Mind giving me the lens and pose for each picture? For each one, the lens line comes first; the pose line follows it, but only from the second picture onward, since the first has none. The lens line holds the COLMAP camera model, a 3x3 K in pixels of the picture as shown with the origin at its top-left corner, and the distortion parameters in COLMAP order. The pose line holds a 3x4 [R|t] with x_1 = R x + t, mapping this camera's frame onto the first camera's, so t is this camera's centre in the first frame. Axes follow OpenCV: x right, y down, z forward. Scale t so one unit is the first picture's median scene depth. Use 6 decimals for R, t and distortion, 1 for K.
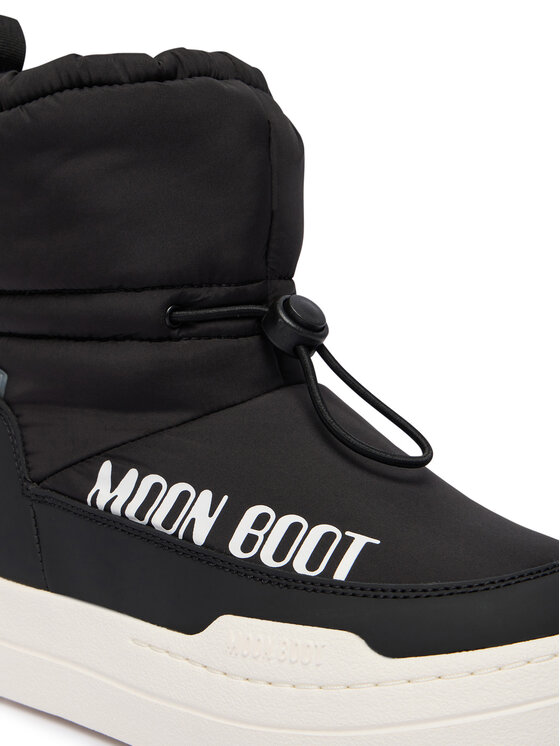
lens RADIAL K [[1281.0, 0, 278.9], [0, 1281.0, 372.0], [0, 0, 1]] dist [0.130354, 0.000000]
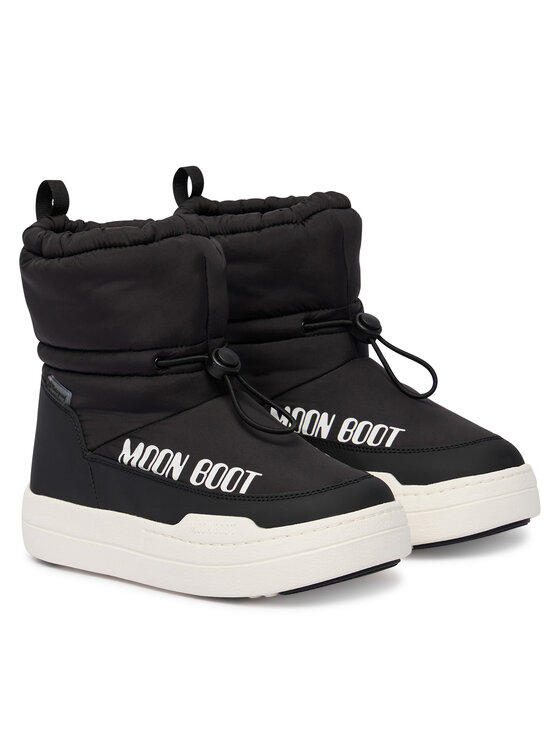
lens RADIAL K [[1911.3, 0, 281.2], [0, 1911.3, 371.8], [0, 0, 1]] dist [0.650758, 0.000000]
pose [[0.997533, -0.038943, -0.058407, 0.270570], [0.042357, 0.997394, 0.058401, -0.191947], [0.055981, -0.060731, 0.996583, -1.871357]]
